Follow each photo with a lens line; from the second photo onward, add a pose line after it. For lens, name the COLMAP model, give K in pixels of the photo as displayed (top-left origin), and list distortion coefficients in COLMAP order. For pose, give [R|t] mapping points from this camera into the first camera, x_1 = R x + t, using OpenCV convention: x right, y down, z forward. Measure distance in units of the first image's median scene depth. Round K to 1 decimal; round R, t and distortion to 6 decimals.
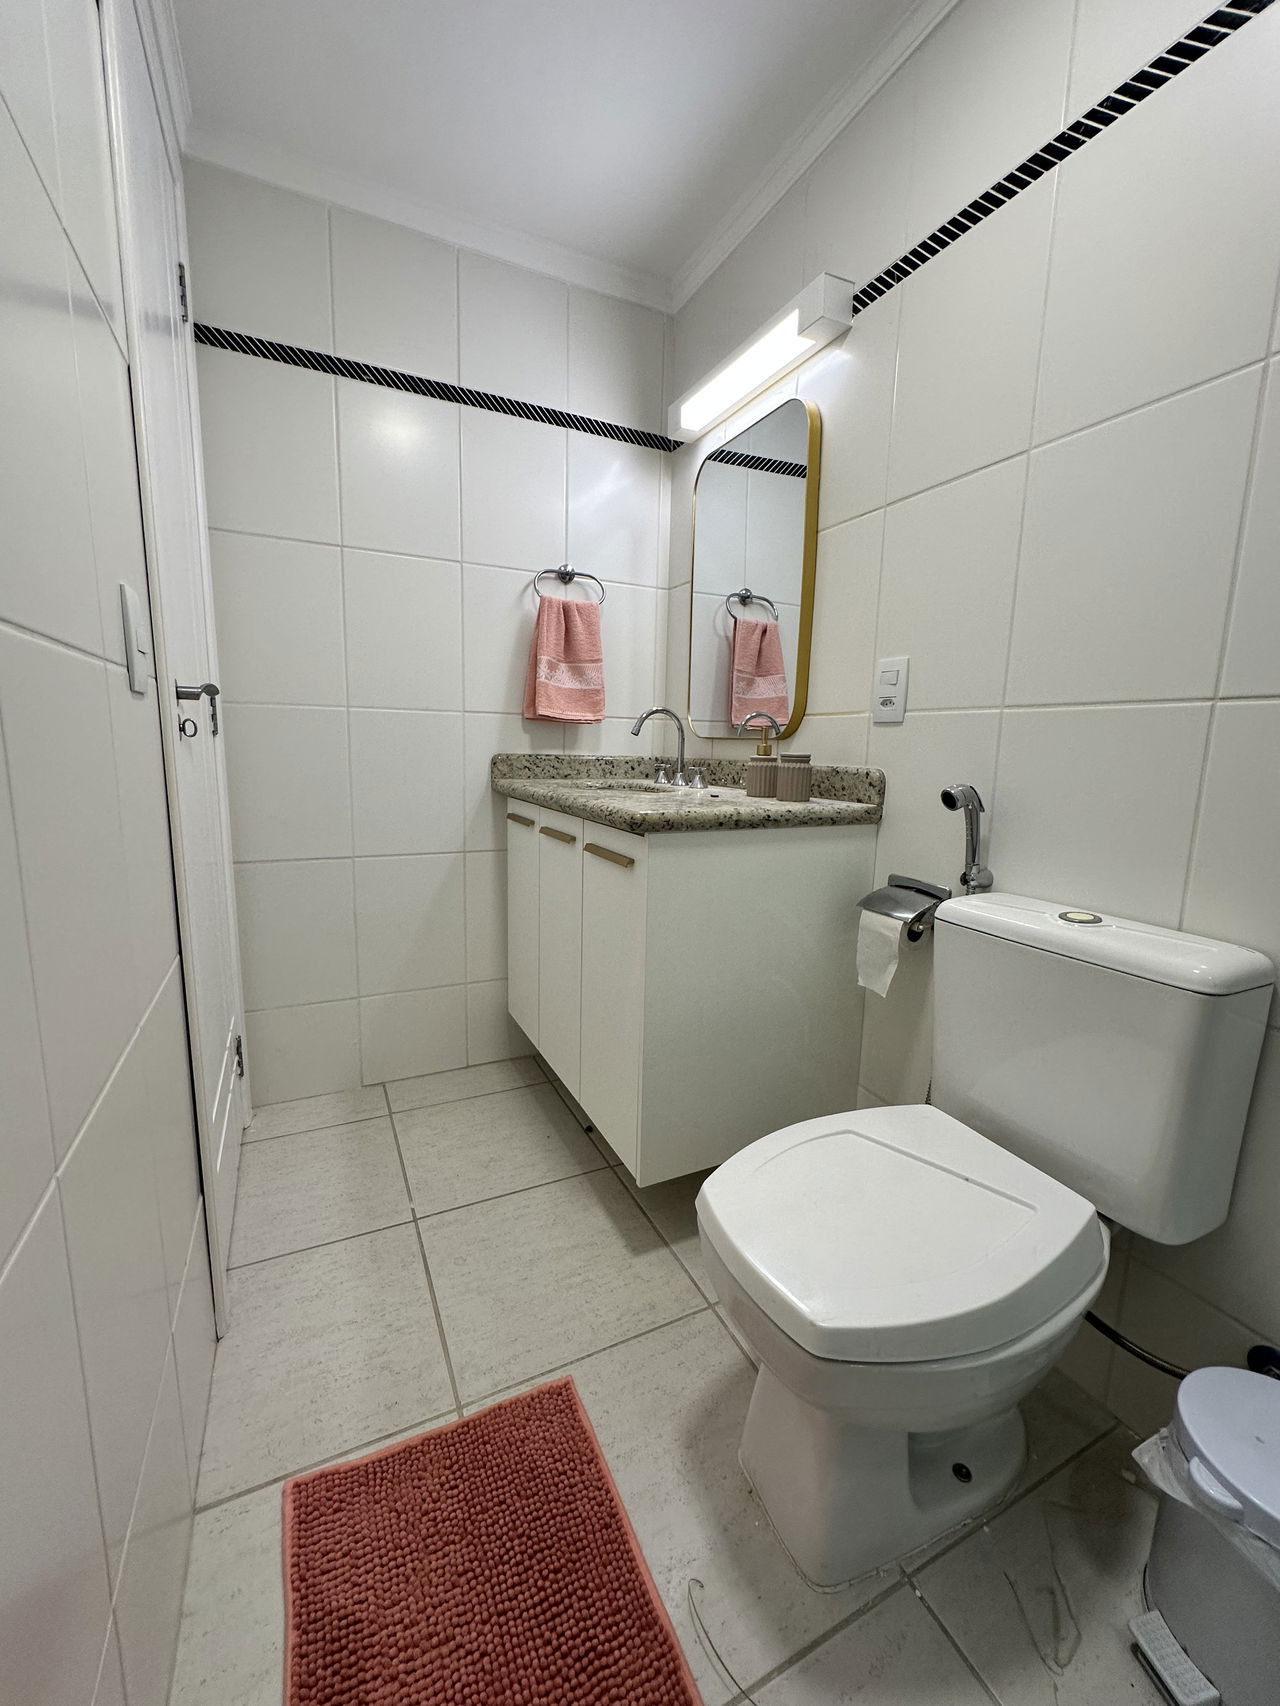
lens RADIAL K [[680.8, 0, 635.6], [0, 680.8, 844.4], [0, 0, 1]] dist [-0.006169, 0.001019]
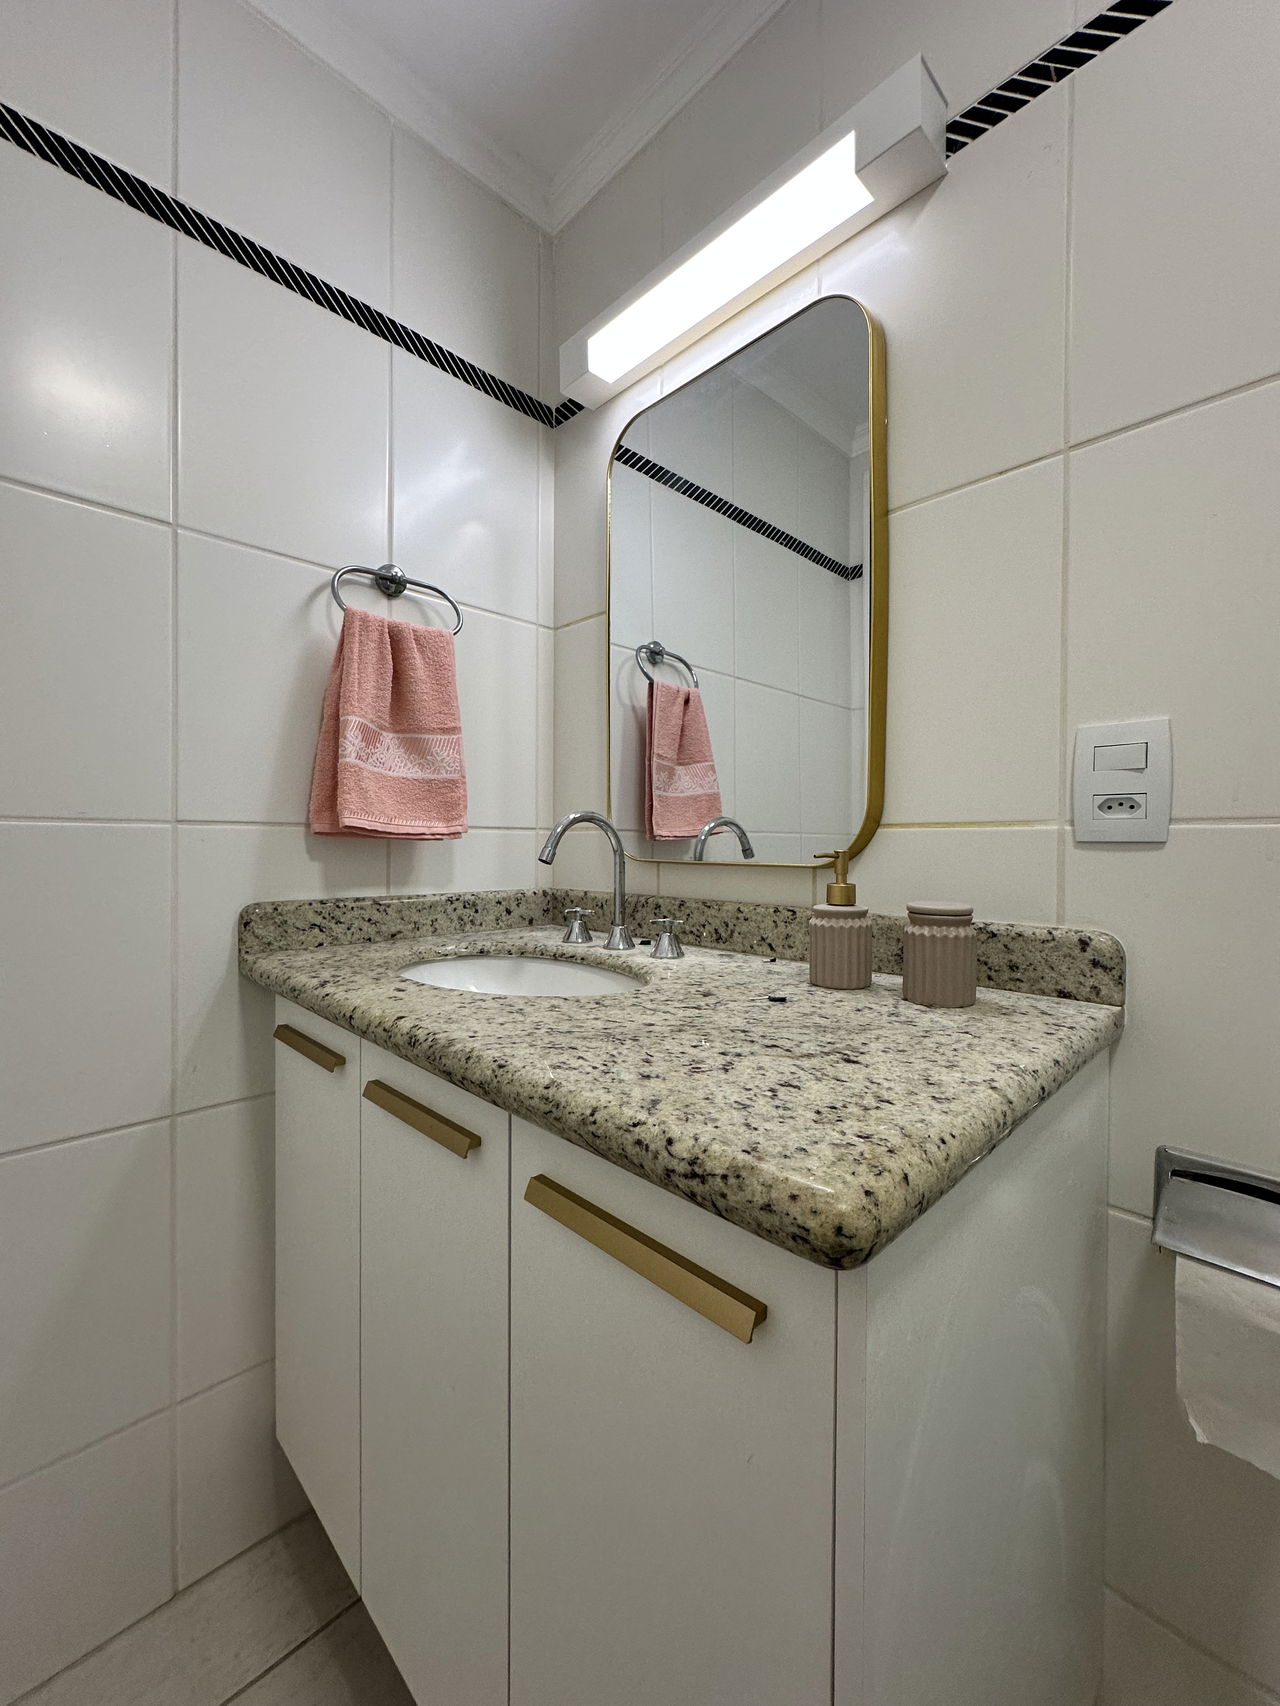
lens RADIAL K [[680.8, 0, 638.4], [0, 680.8, 848.5], [0, 0, 1]] dist [-0.006169, 0.001019]
pose [[0.946832, -0.022028, 0.320973, -0.094194], [0.065028, 0.990165, -0.123870, -0.092959], [-0.315088, 0.138156, 0.938953, 0.436330]]
